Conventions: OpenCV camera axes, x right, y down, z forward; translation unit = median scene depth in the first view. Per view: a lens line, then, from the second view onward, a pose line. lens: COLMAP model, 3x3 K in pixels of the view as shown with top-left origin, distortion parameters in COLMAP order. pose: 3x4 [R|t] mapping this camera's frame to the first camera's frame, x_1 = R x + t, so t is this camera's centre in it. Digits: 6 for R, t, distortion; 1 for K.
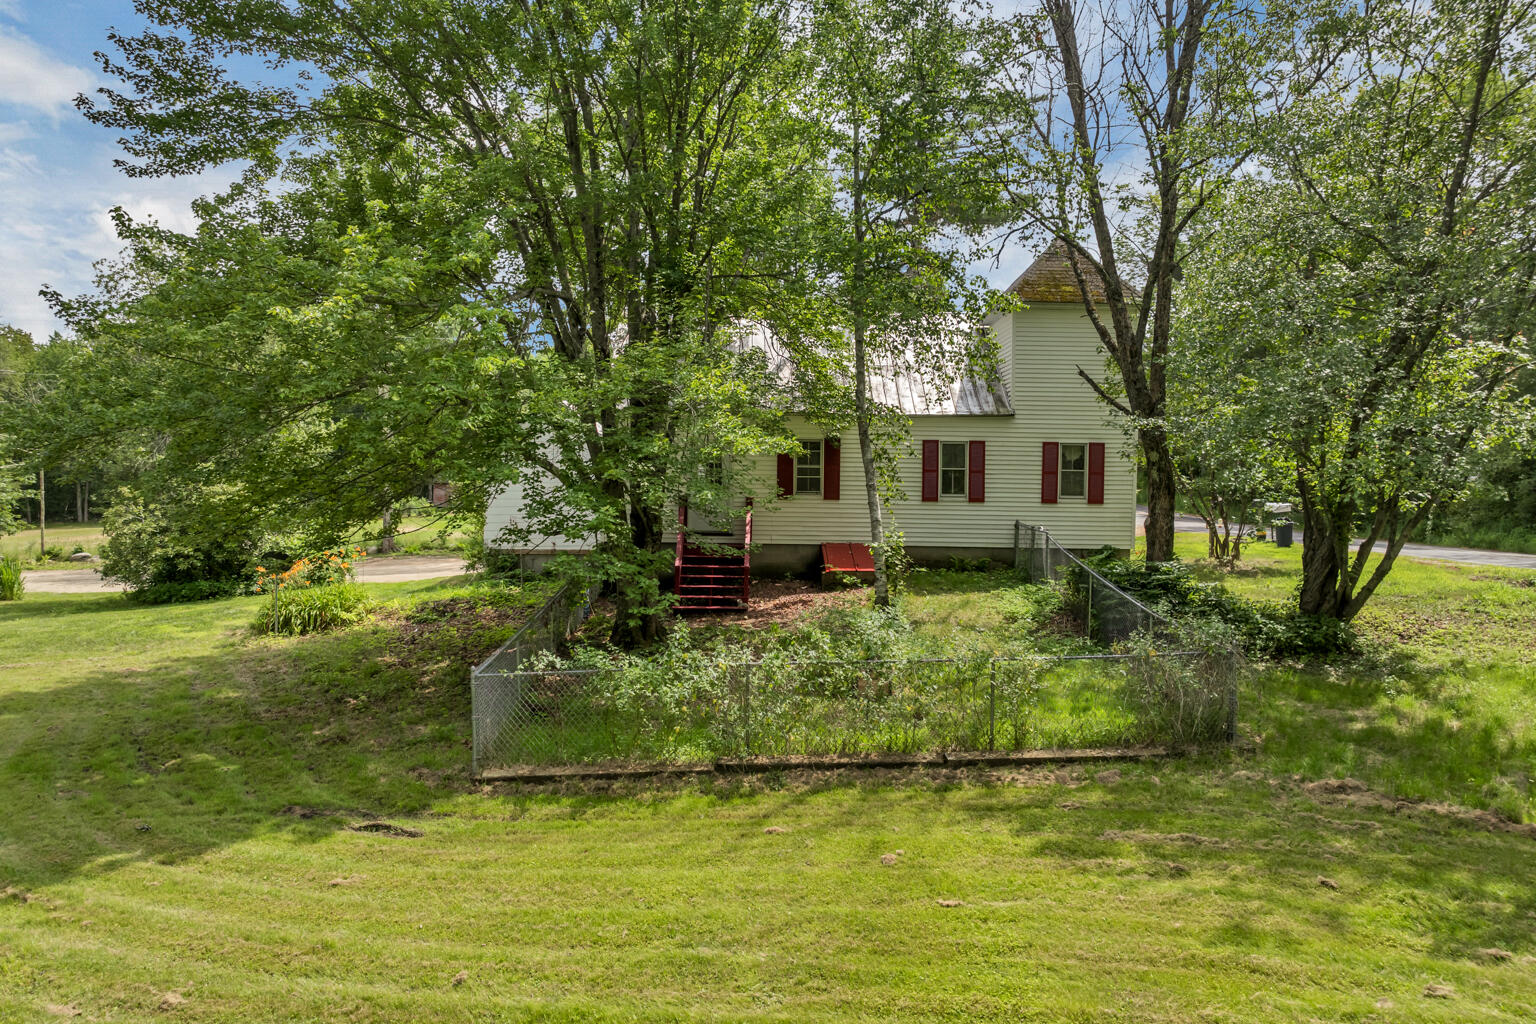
lens RADIAL K [[1093.9, 0, 767.7], [0, 1093.9, 508.1], [0, 0, 1]] dist [-0.010152, -0.003478]
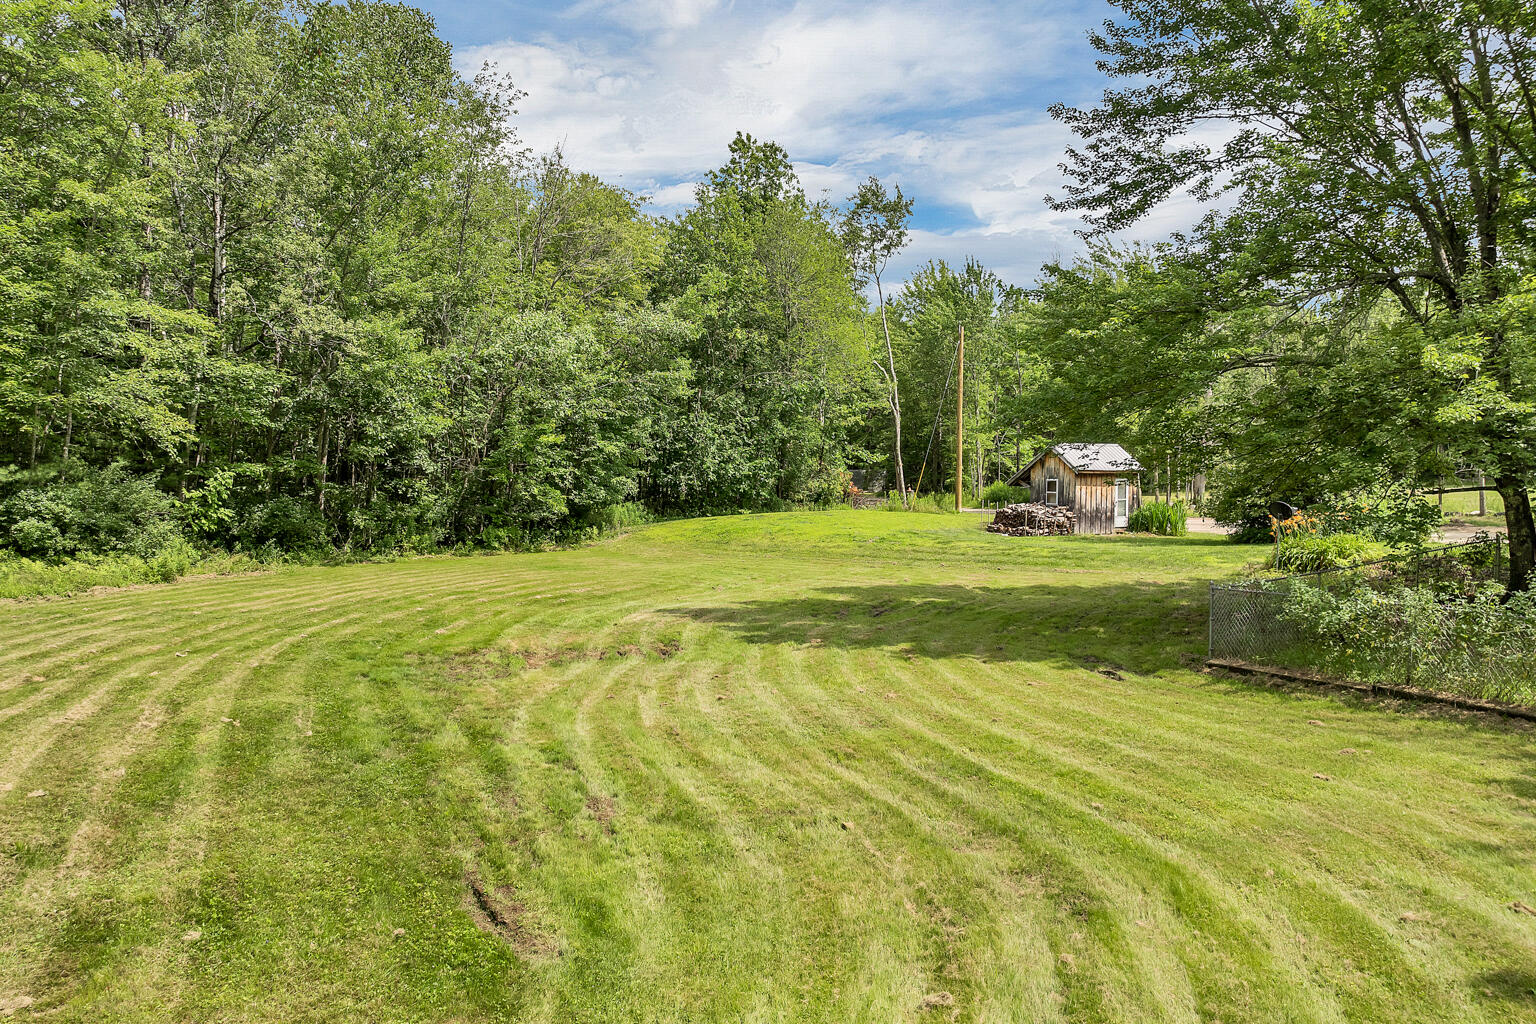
lens RADIAL K [[1093.9, 0, 768.5], [0, 1093.9, 512.7], [0, 0, 1]] dist [-0.010152, -0.003478]
pose [[0.497813, 0.058908, -0.865281, 0.537114], [-0.022086, 0.998228, 0.055252, -0.002570], [0.867003, -0.008394, 0.498232, -0.129555]]
